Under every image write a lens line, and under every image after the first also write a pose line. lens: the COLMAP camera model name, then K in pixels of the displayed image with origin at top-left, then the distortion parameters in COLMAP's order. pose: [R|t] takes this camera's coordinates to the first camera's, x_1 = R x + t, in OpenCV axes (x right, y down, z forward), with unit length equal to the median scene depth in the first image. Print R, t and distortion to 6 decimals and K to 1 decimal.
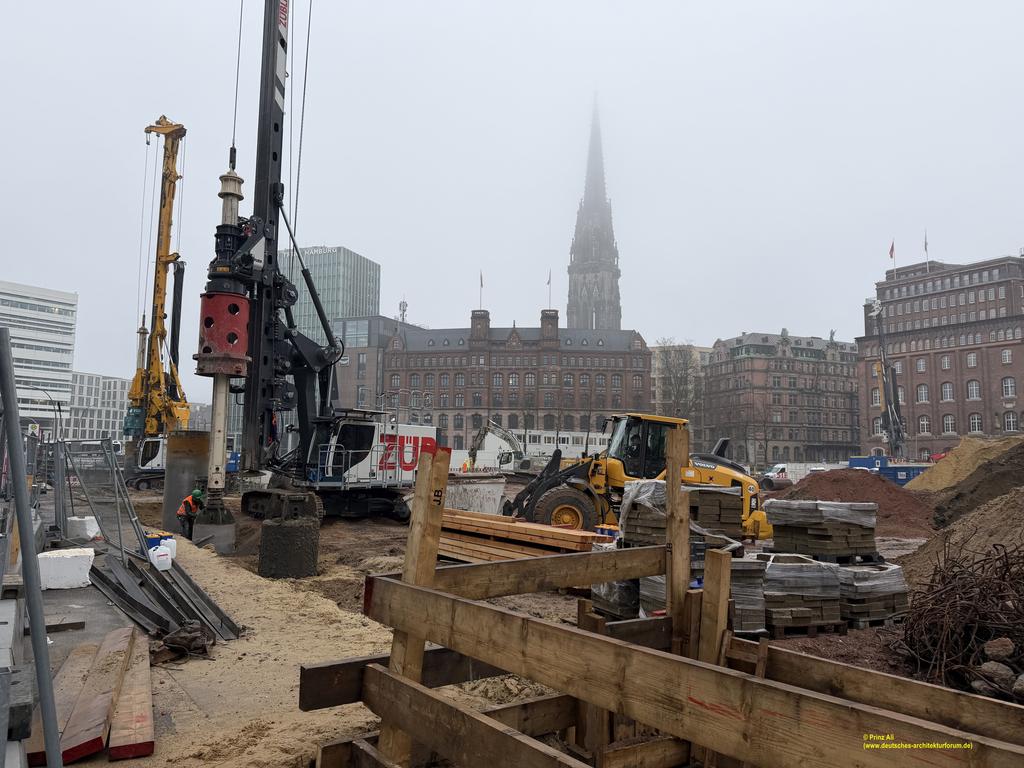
lens RADIAL K [[698.7, 0, 508.0], [0, 698.7, 391.5], [0, 0, 1]] dist [0.003548, -0.004372]
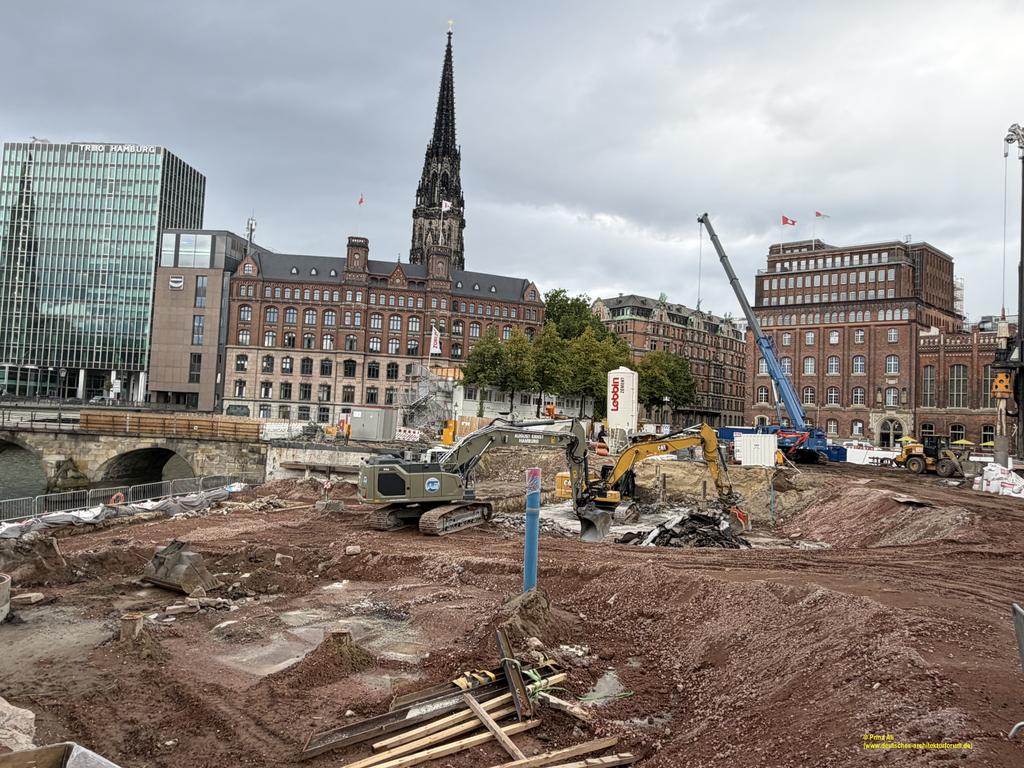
lens RADIAL K [[670.6, 0, 512.0], [0, 670.6, 384.0], [0, 0, 1]] dist [0.002902, 0.002977]
pose [[0.947767, 0.048863, 0.315197, -0.113640], [-0.066210, 0.996810, 0.044557, 0.012183], [-0.312015, -0.063099, 0.947980, 0.159416]]
